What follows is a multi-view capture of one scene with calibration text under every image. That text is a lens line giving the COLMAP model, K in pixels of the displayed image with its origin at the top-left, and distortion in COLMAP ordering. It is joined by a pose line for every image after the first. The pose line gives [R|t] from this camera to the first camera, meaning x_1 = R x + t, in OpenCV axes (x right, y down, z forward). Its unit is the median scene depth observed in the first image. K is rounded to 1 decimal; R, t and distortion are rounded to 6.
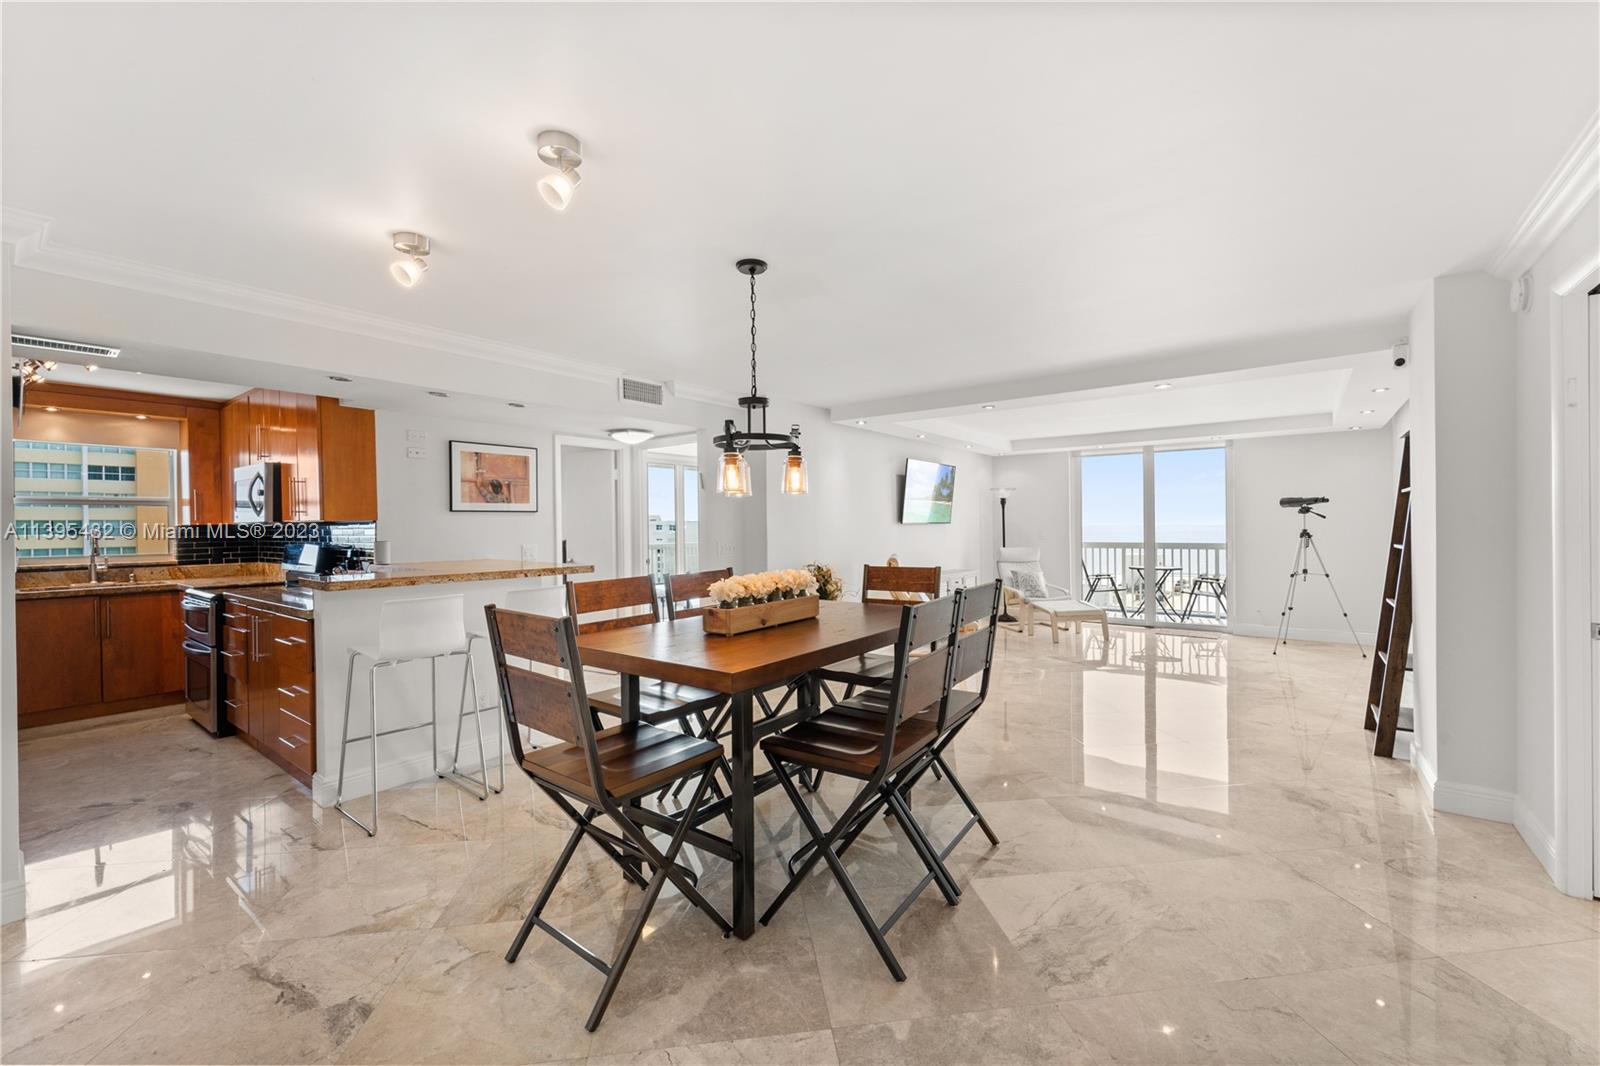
lens RADIAL K [[639.1, 0, 800.0], [0, 639.1, 533.0], [0, 0, 1]] dist [0.000767, -0.000283]
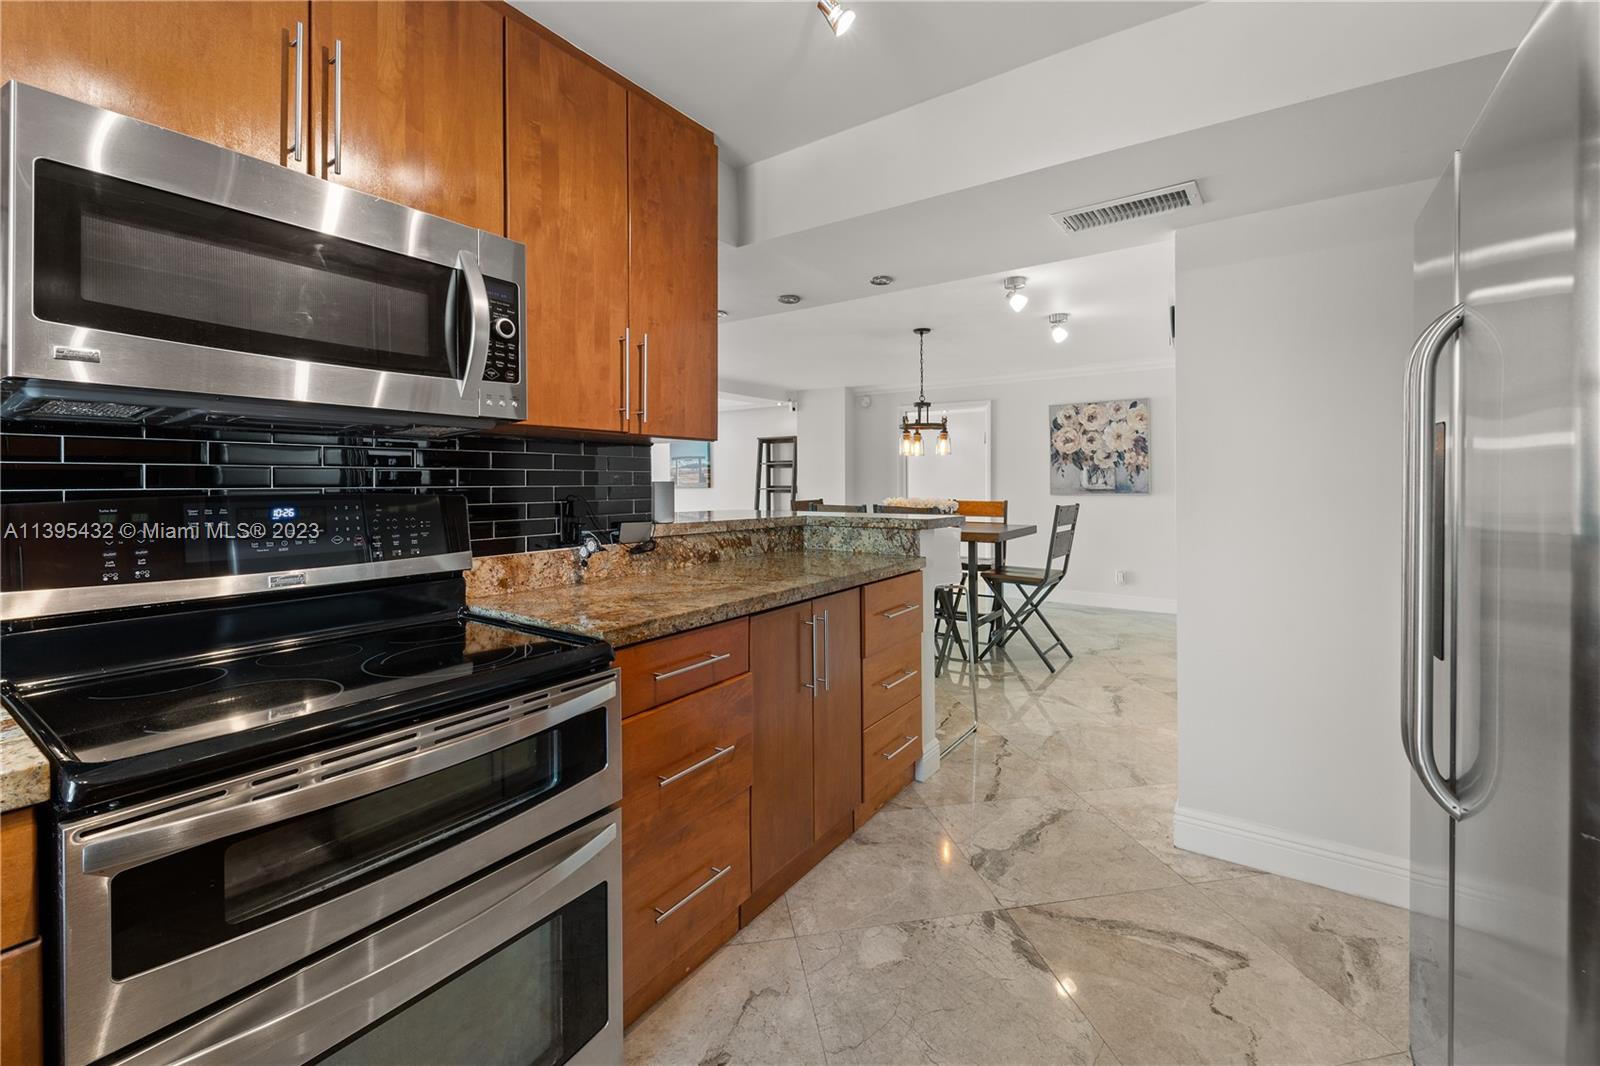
lens RADIAL K [[651.7, 0, 800.1], [0, 651.7, 494.5], [0, 0, 1]] dist [0.001601, -0.000136]
pose [[-0.047678, -0.008149, 0.998830, -1.017682], [0.016300, 0.999827, 0.008935, 0.017276], [-0.998730, 0.016707, -0.047537, 0.753565]]
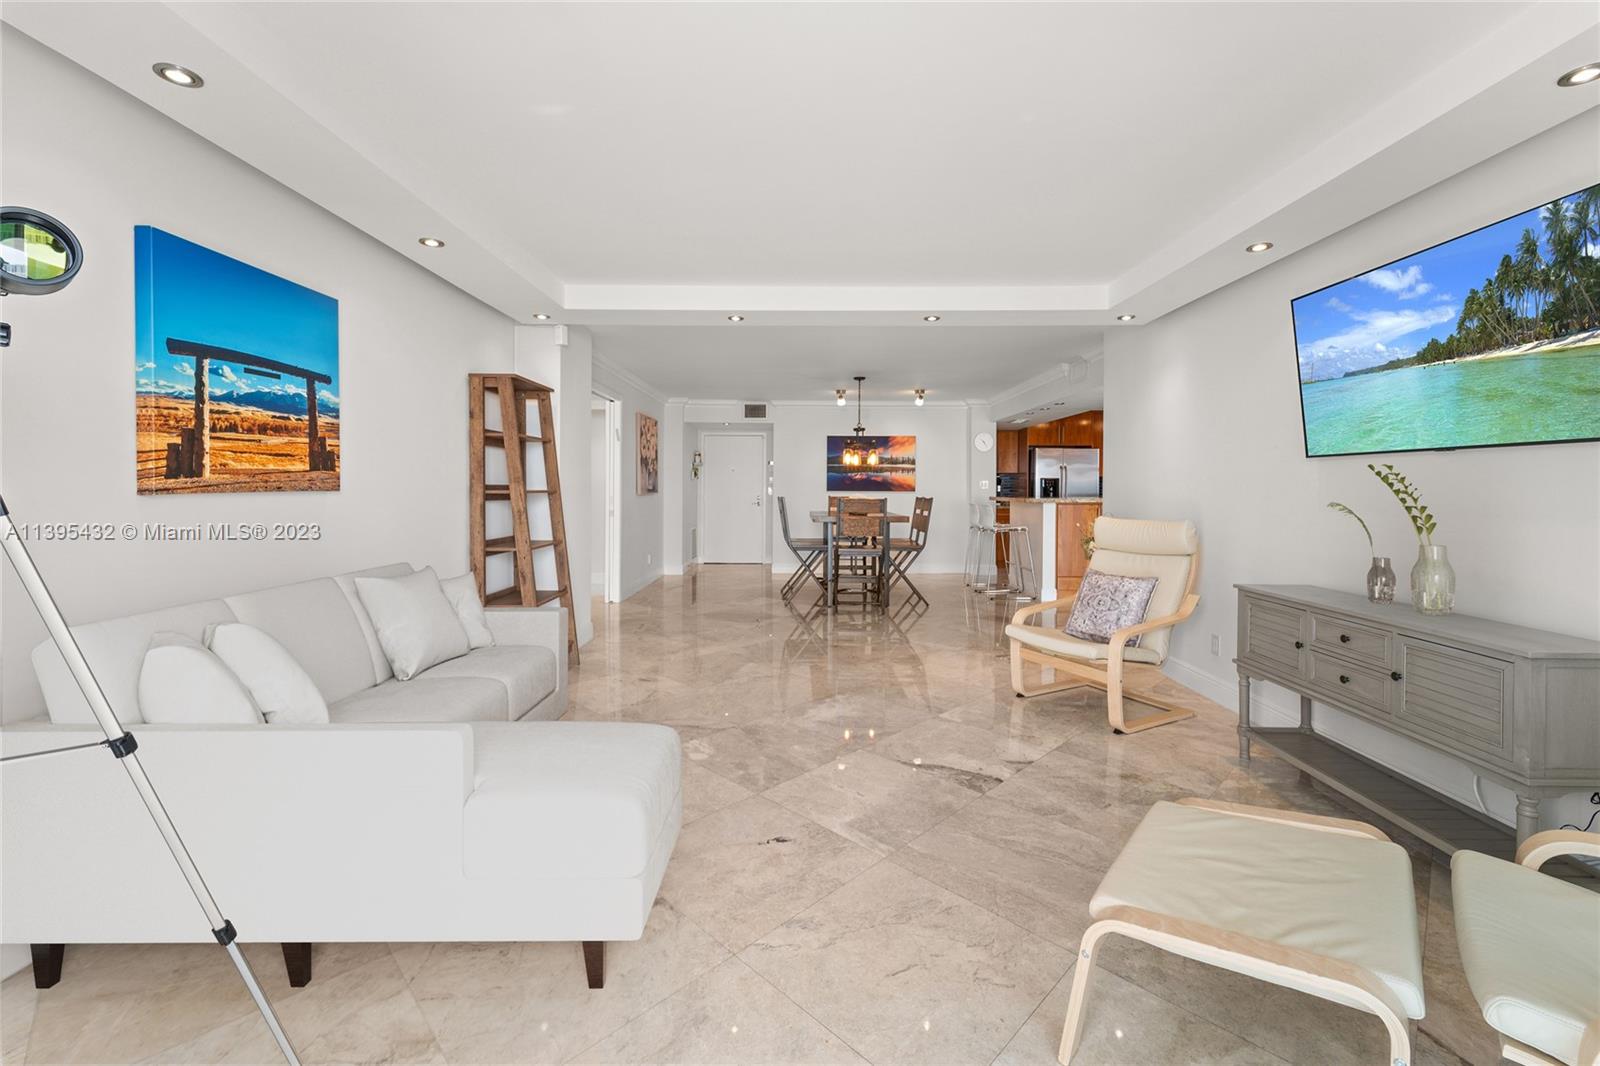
lens RADIAL K [[648.4, 0, 801.4], [0, 648.4, 520.1], [0, 0, 1]] dist [-0.001886, -0.000349]
pose [[-0.784455, 0.039443, -0.618930, 0.965854], [-0.001640, 0.997840, 0.065668, -0.001323], [0.620184, 0.052528, -0.782696, 1.605182]]
